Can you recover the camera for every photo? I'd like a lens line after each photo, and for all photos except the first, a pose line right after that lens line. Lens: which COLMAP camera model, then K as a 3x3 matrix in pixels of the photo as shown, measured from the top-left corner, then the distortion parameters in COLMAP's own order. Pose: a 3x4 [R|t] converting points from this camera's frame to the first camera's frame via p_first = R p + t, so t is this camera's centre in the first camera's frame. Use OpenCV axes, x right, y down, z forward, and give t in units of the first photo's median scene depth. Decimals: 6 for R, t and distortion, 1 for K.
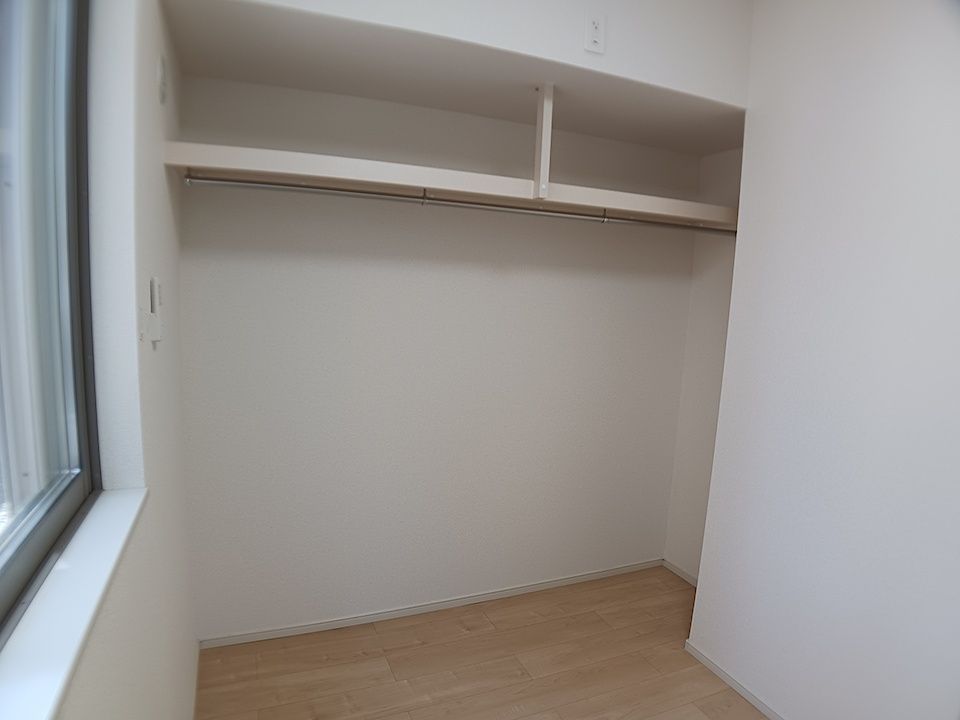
lens RADIAL K [[588.9, 0, 480.0], [0, 588.9, 360.0], [0, 0, 1]] dist [-0.102226, -0.000937]
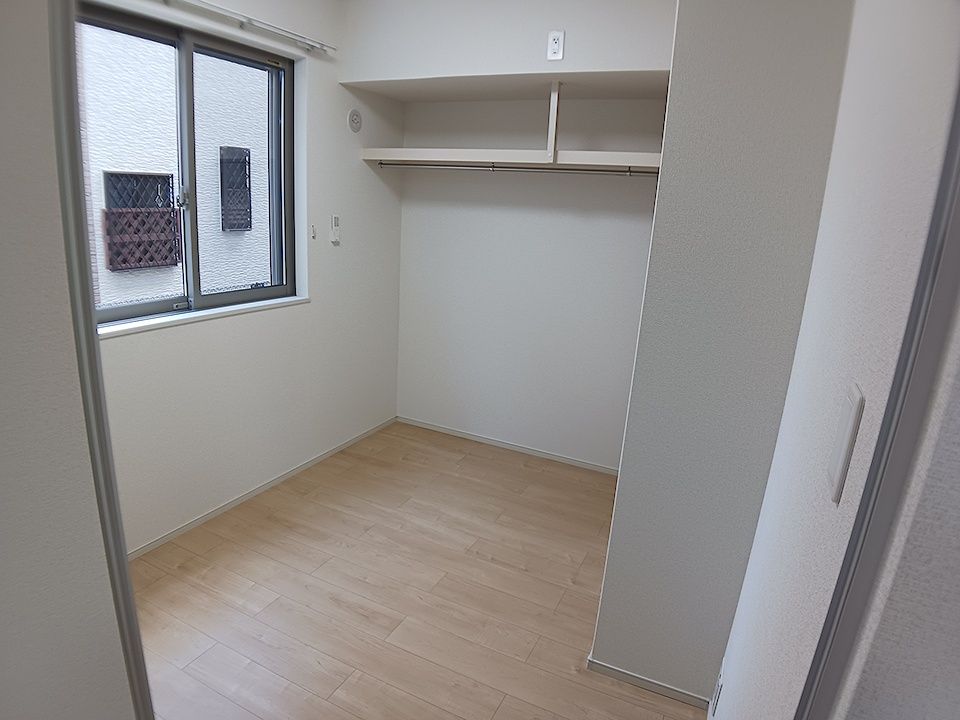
lens RADIAL K [[588.9, 0, 480.0], [0, 588.9, 360.0], [0, 0, 1]] dist [-0.102226, -0.000937]
pose [[0.640772, 0.177215, -0.746998, 1.158658], [-0.140724, 0.983621, 0.112637, 0.071666], [0.754724, 0.032946, 0.655215, -0.067171]]
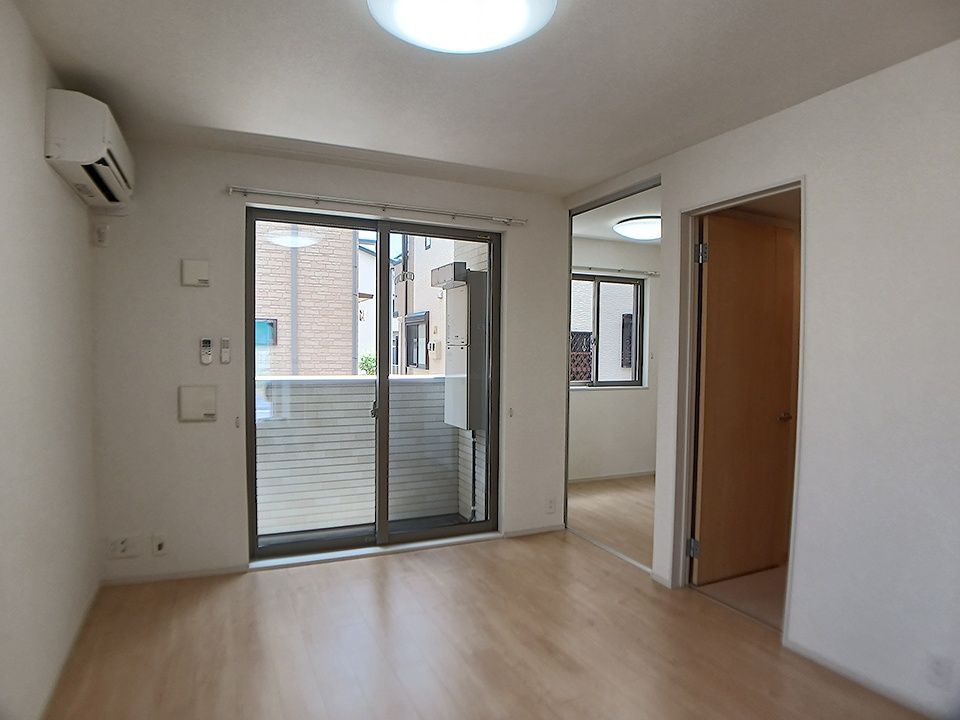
lens RADIAL K [[588.9, 0, 480.0], [0, 588.9, 360.0], [0, 0, 1]] dist [-0.102226, -0.000937]
pose [[0.021109, -0.036051, -0.999127, 3.313477], [-0.171355, 0.984432, -0.039141, 0.337116], [0.984983, 0.172032, 0.014603, -0.466674]]
